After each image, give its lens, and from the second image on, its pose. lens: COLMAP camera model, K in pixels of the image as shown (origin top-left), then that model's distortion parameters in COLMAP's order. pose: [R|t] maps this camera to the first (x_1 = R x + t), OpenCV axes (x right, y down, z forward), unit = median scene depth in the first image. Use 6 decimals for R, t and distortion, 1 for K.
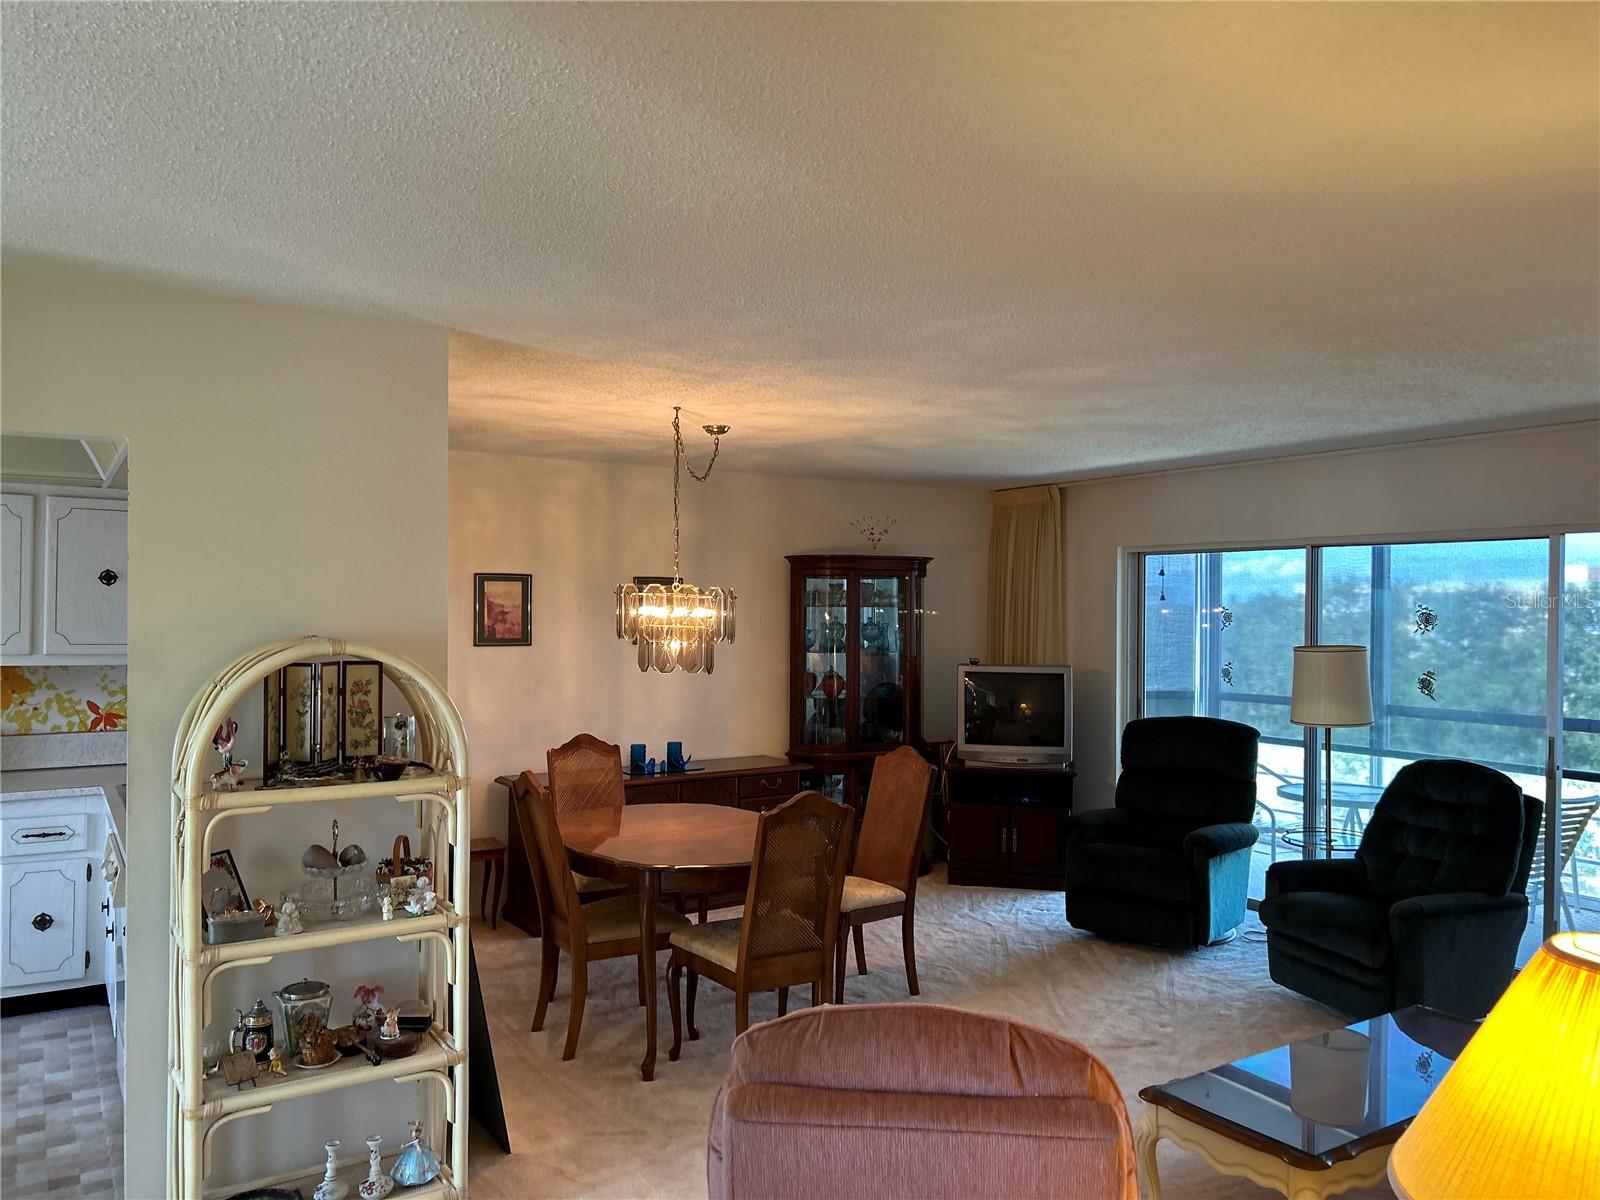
lens RADIAL K [[1199.6, 0, 801.7], [0, 1199.6, 599.4], [0, 0, 1]] dist [0.050661, -0.061446]
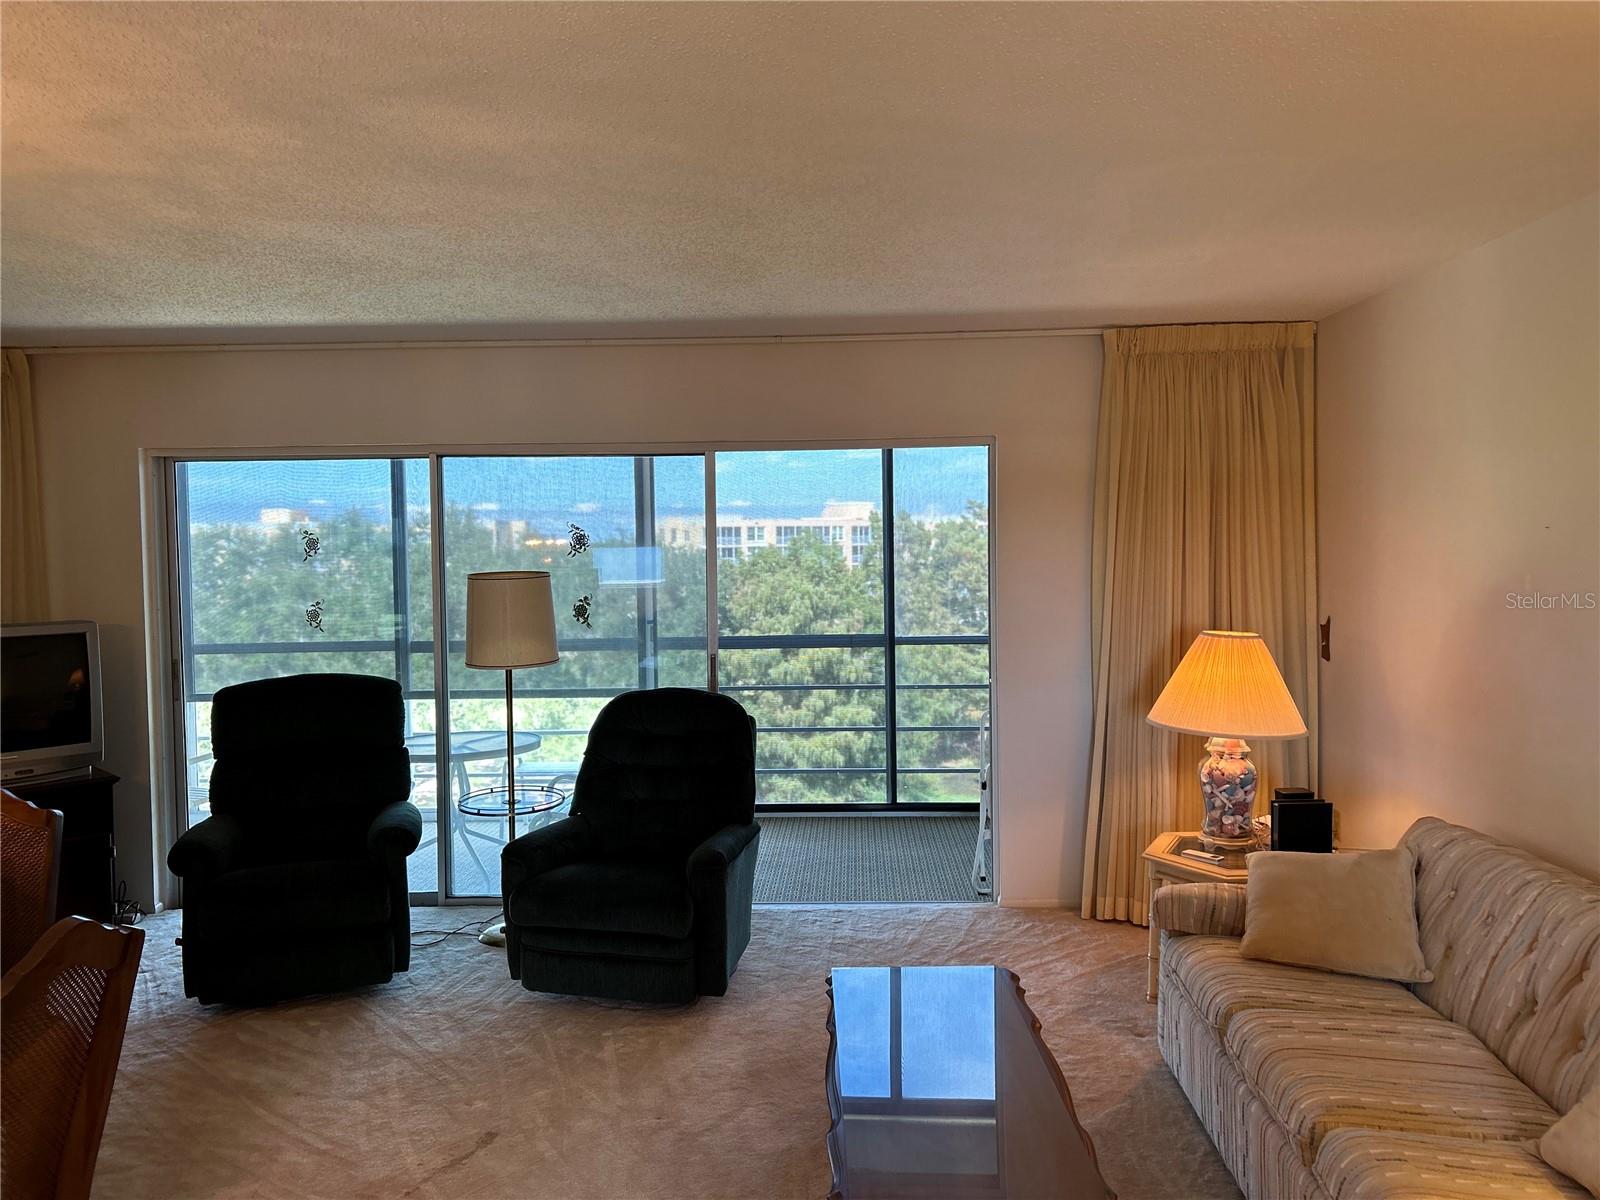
lens RADIAL K [[1199.6, 0, 787.8], [0, 1199.6, 607.3], [0, 0, 1]] dist [0.050661, -0.061446]
pose [[0.563122, -0.055992, 0.824475, -0.145449], [0.011571, 0.998138, 0.059883, 0.014628], [-0.826293, -0.024182, 0.562722, 0.377423]]
